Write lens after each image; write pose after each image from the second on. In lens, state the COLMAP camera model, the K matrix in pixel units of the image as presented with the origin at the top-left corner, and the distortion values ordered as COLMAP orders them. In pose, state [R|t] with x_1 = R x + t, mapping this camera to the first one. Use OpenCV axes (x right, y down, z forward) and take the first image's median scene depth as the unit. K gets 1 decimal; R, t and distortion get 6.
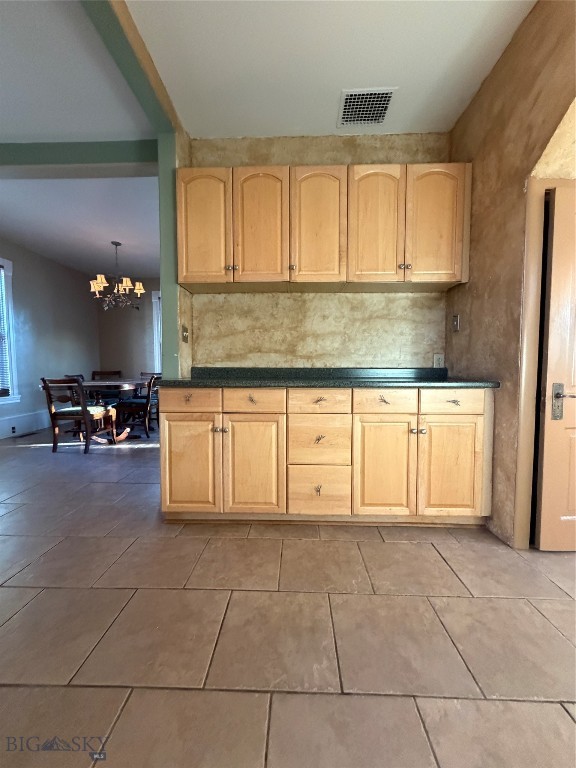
lens RADIAL K [[307.2, 0, 286.4], [0, 307.2, 381.6], [0, 0, 1]] dist [0.000229, -0.000090]
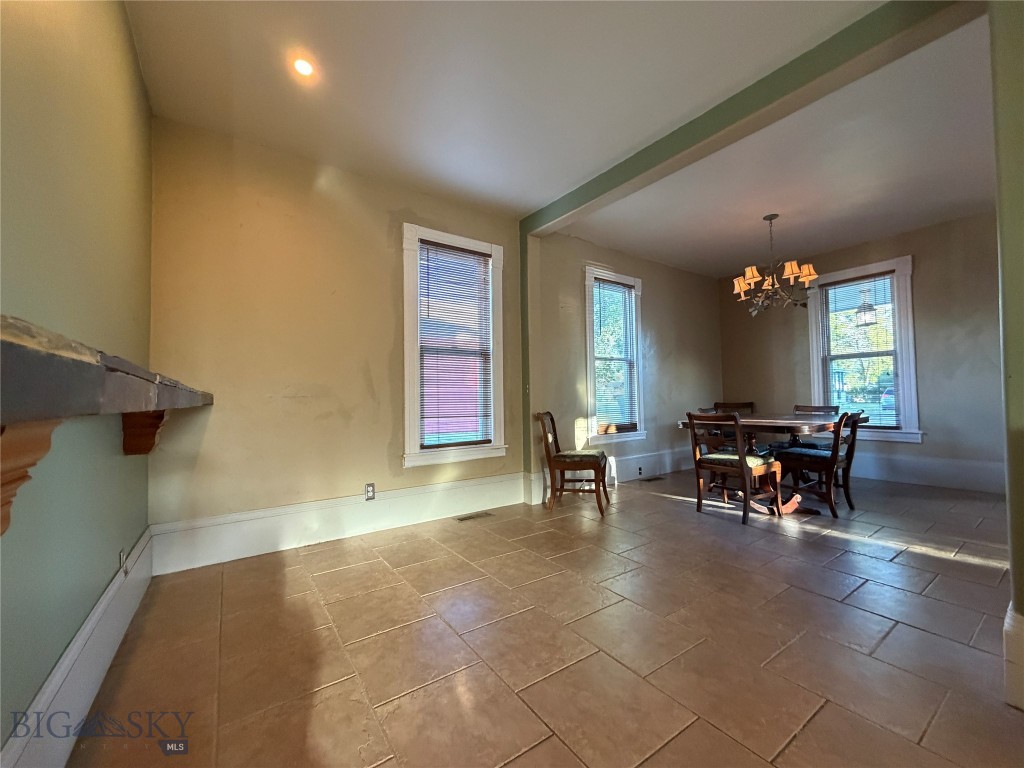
lens RADIAL K [[410.0, 0, 509.6], [0, 410.0, 387.6], [0, 0, 1]] dist [0.000905, 0.000539]
pose [[0.591463, -0.022506, -0.806018, -0.166976], [-0.030939, 0.998241, -0.050576, -0.006544], [0.805738, 0.054851, 0.589727, 0.014621]]
